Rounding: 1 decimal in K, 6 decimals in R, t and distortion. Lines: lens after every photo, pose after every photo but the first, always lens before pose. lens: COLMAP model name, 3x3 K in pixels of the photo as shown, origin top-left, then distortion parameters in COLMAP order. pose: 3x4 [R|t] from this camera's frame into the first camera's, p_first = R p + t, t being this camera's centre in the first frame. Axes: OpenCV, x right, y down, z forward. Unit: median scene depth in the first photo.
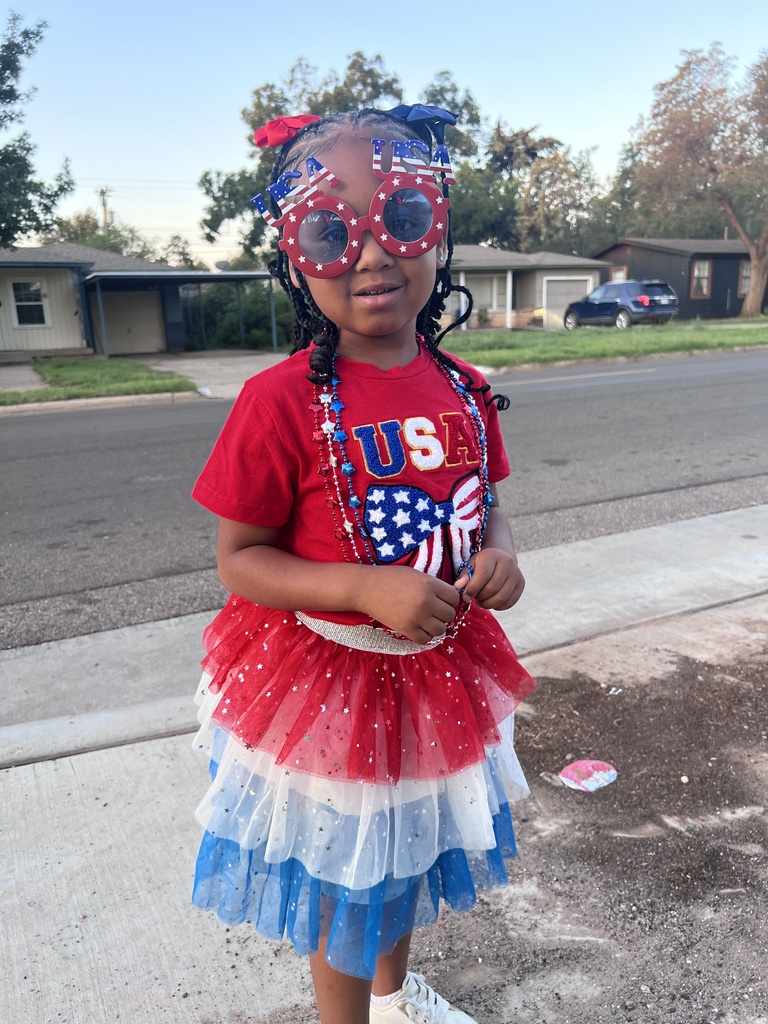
lens RADIAL K [[762.9, 0, 387.0], [0, 762.9, 514.3], [0, 0, 1]] dist [0.025228, -0.040569]
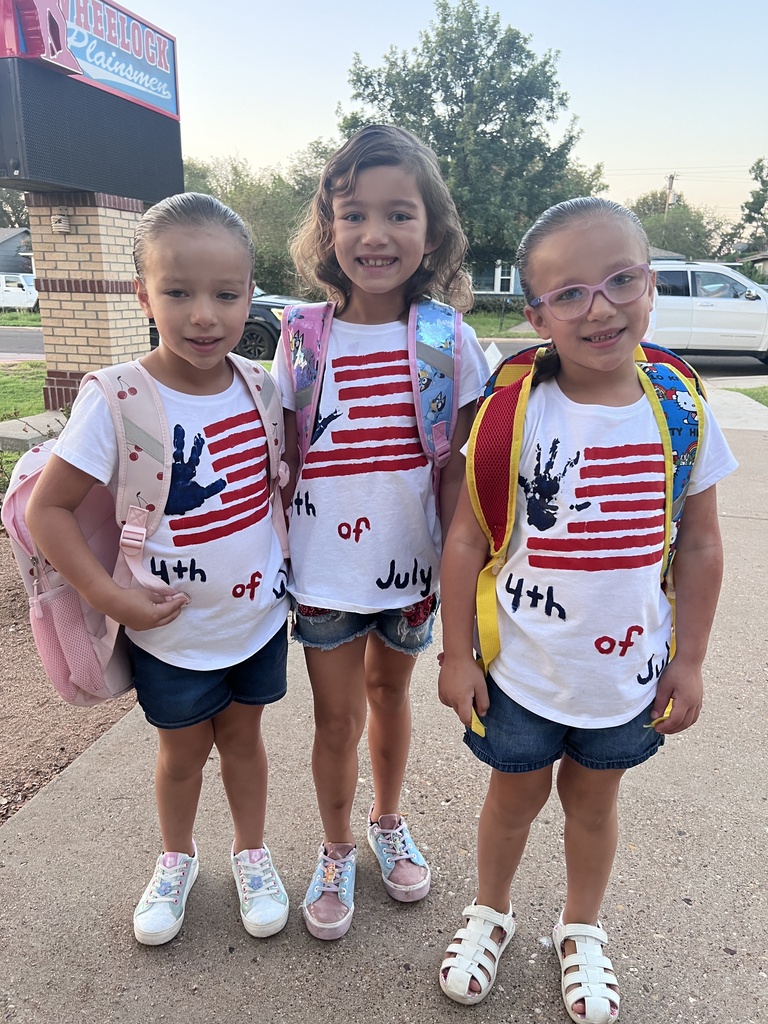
lens RADIAL K [[762.9, 0, 380.6], [0, 762.9, 509.3], [0, 0, 1]] dist [0.025228, -0.040569]
pose [[0.752989, 0.227158, -0.617582, 0.292332], [-0.199792, 0.973144, 0.114342, 0.066790], [0.626970, 0.037290, 0.778151, -0.383462]]
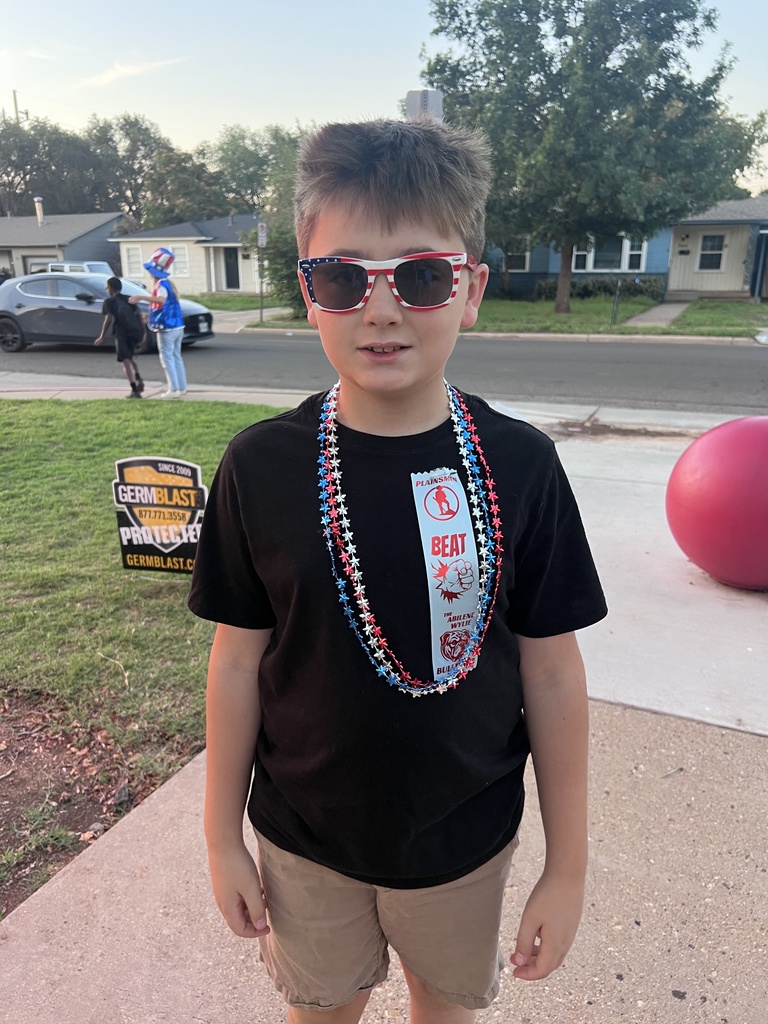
lens RADIAL K [[762.9, 0, 378.8], [0, 762.9, 517.5], [0, 0, 1]] dist [0.025228, -0.040569]
pose [[0.627689, 0.275865, -0.727945, 0.214597], [-0.204880, 0.960680, 0.187400, 0.015125], [0.751019, 0.031512, 0.659528, -0.208053]]
